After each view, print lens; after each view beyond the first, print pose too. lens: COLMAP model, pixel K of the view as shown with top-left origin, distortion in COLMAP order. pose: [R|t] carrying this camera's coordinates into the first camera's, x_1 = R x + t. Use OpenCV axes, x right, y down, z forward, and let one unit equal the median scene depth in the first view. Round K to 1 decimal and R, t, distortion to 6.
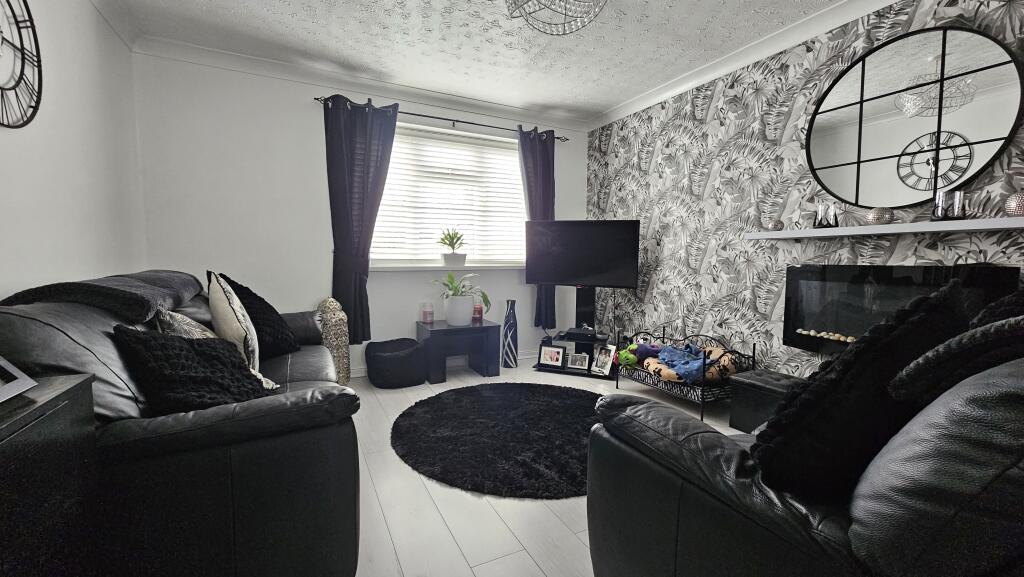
lens RADIAL K [[417.6, 0, 512.0], [0, 417.6, 288.5], [0, 0, 1]] dist [0.000330, 0.000178]
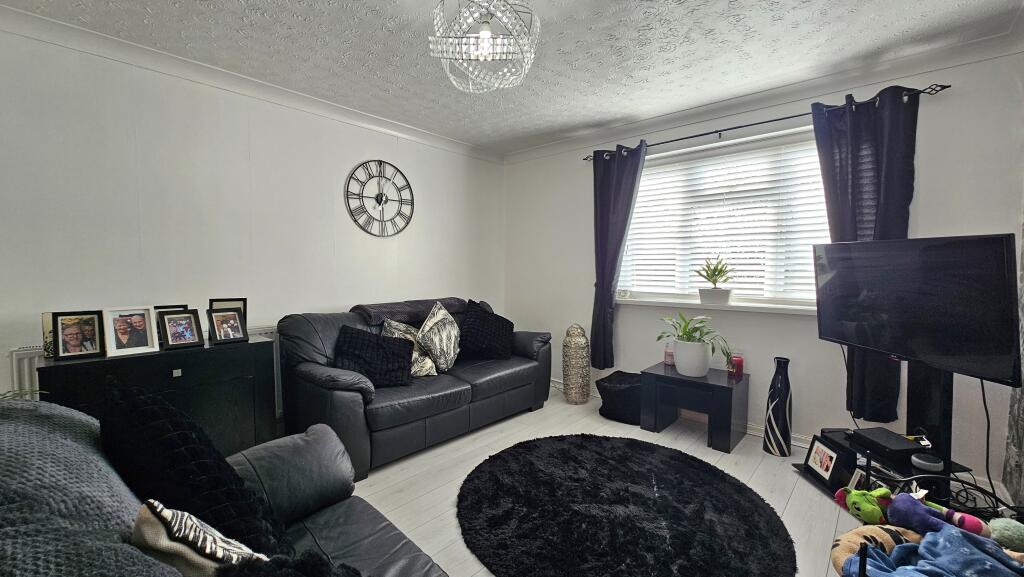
lens RADIAL K [[412.9, 0, 512.0], [0, 412.9, 288.5], [0, 0, 1]] dist [-0.014129, -0.000042]
pose [[0.345905, 0.041436, -0.937354, 0.522745], [-0.071792, 0.997265, 0.017592, -0.074568], [0.935519, 0.061209, 0.347934, 0.358425]]
